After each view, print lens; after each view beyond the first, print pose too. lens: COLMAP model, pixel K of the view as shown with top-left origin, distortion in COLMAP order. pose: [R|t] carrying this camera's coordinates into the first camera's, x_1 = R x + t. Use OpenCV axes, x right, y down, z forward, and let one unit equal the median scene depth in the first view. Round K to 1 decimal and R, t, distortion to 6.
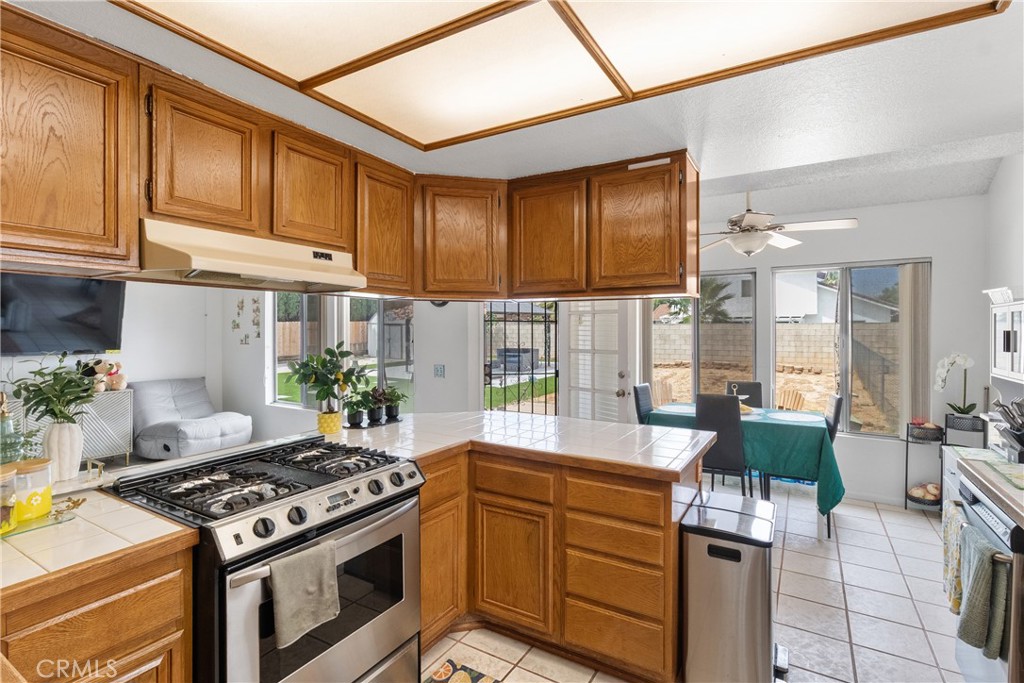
lens RADIAL K [[478.9, 0, 513.7], [0, 478.9, 328.8], [0, 0, 1]] dist [0.002118, 0.000850]
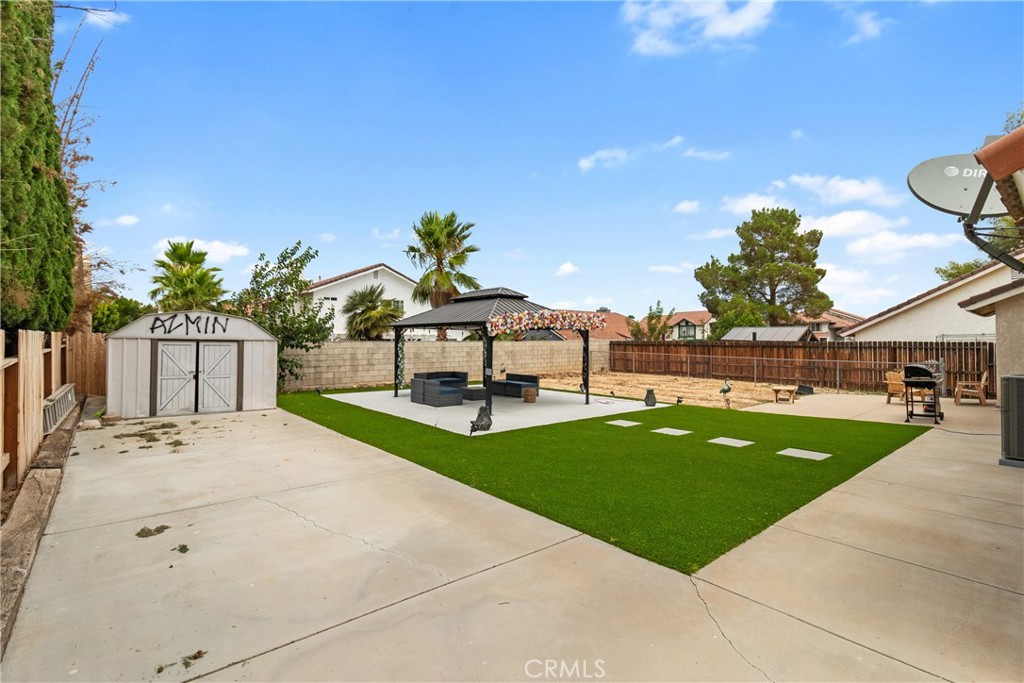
lens RADIAL K [[478.9, 0, 522.3], [0, 478.9, 341.0], [0, 0, 1]] dist [0.002118, 0.000850]
pose [[0.308740, 0.002861, 0.951142, -0.752119], [0.010278, 0.999927, -0.006344, -0.003159], [-0.951091, 0.011734, 0.308689, 0.712989]]
